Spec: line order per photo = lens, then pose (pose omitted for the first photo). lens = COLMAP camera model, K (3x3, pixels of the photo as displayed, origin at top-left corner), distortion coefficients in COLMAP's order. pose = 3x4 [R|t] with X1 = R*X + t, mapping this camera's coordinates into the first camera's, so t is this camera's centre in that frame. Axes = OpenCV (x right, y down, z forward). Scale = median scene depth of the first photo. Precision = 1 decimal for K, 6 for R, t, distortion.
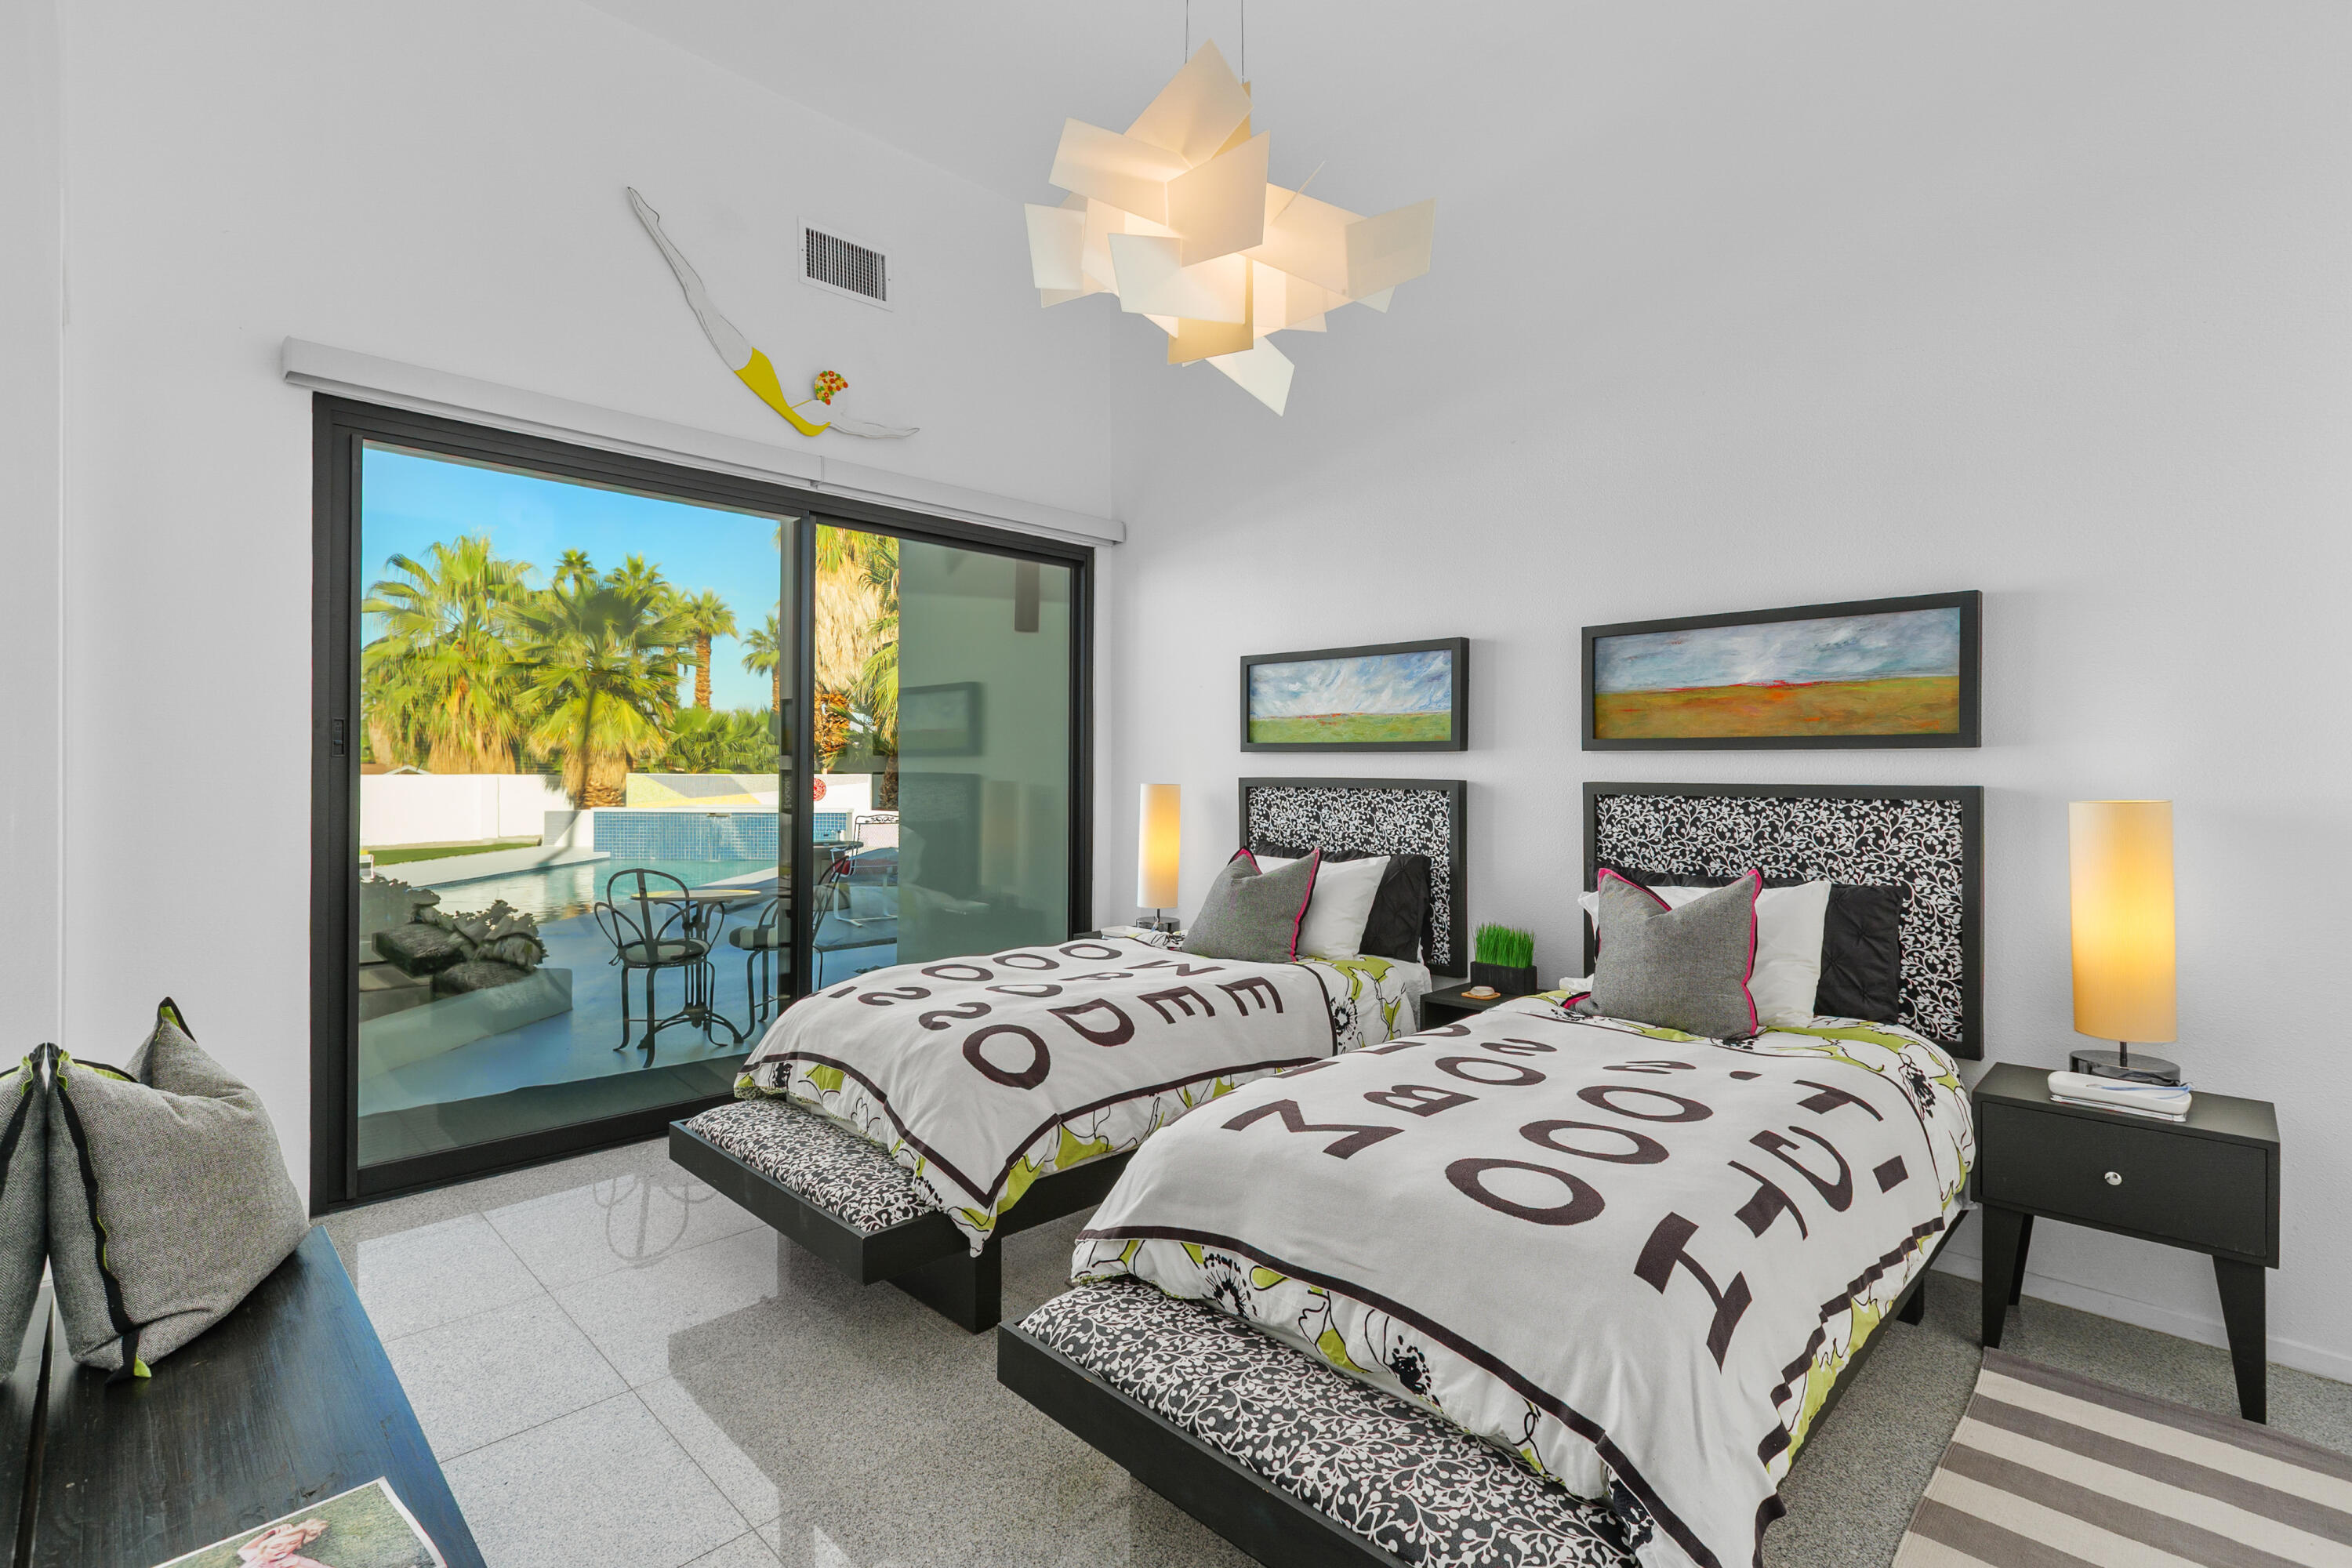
lens RADIAL K [[1071.4, 0, 1182.6], [0, 1071.4, 780.1], [0, 0, 1]] dist [0.003538, -0.001877]
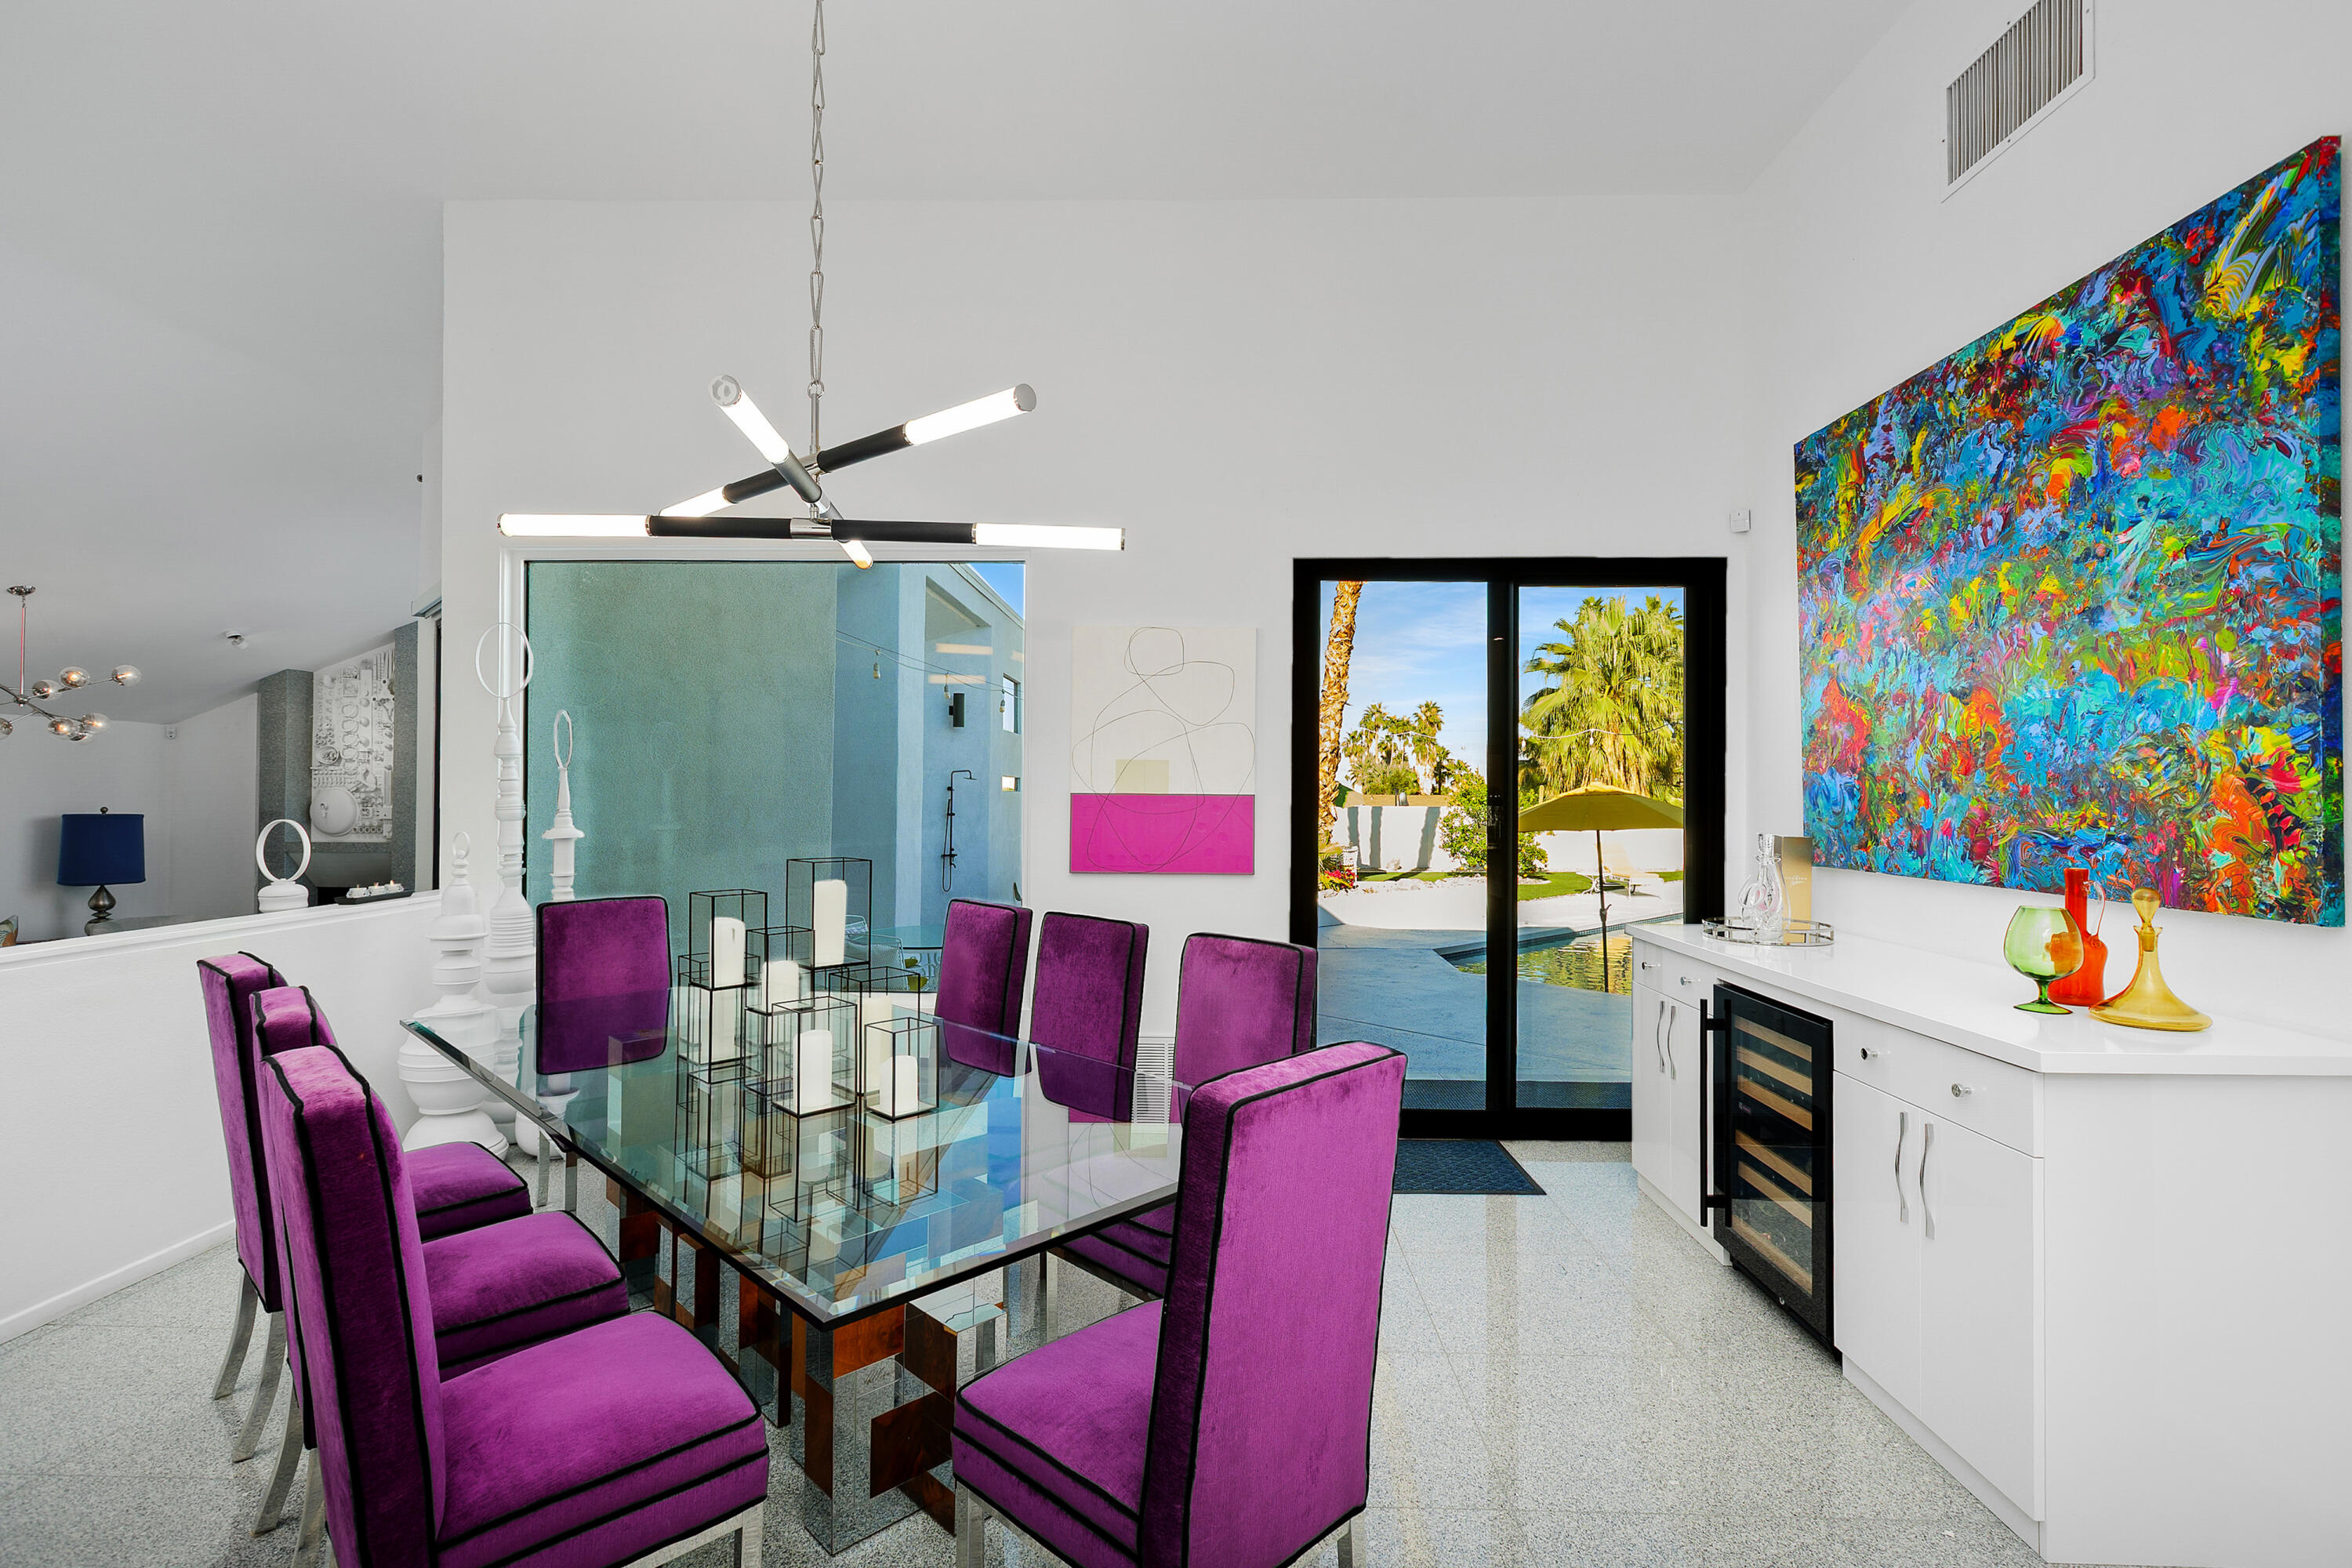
lens RADIAL K [[1071.4, 0, 1169.9], [0, 1071.4, 780.6], [0, 0, 1]] dist [0.003538, -0.001877]
pose [[0.678819, -0.007012, -0.734272, -0.156271], [-0.013074, 0.999680, -0.021633, -0.002117], [0.734190, 0.024285, 0.678510, -0.111639]]
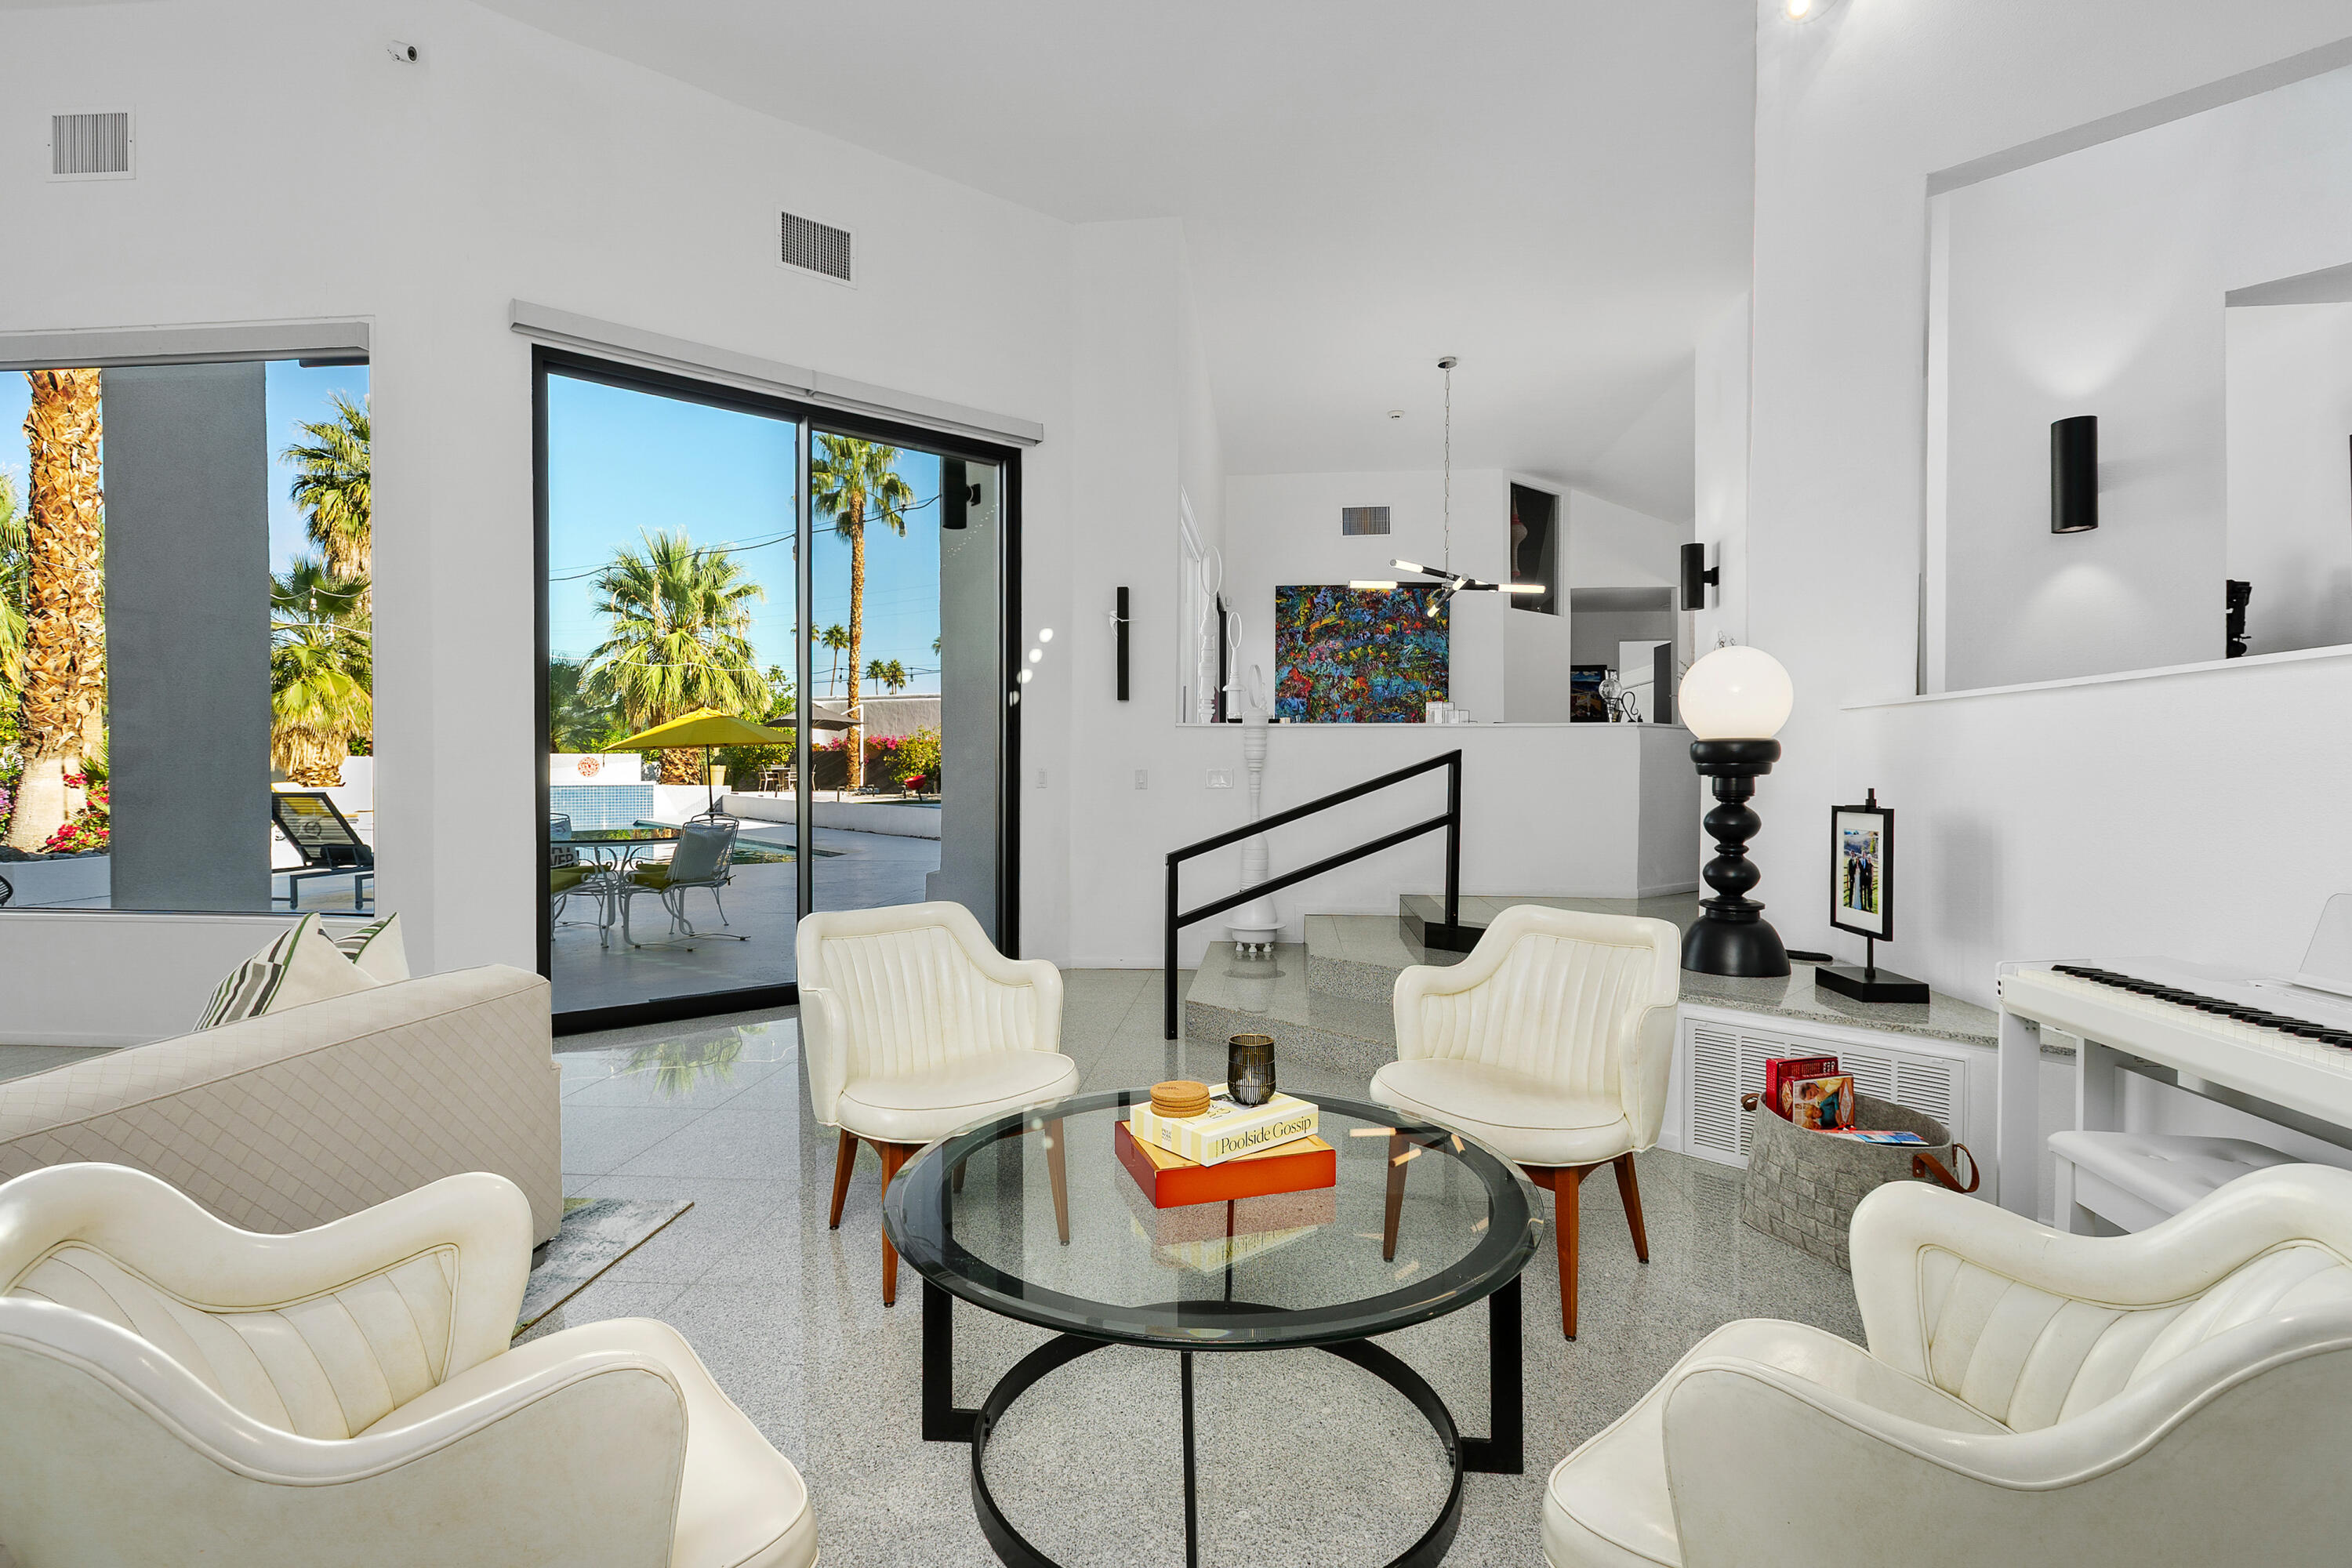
lens RADIAL K [[1071.4, 0, 1181.3], [0, 1071.4, 792.7], [0, 0, 1]] dist [0.003538, -0.001877]
pose [[0.780187, -0.015317, 0.625358, -0.478808], [0.009419, 0.999874, 0.012740, 0.023003], [-0.625475, -0.004049, 0.780234, -0.251829]]
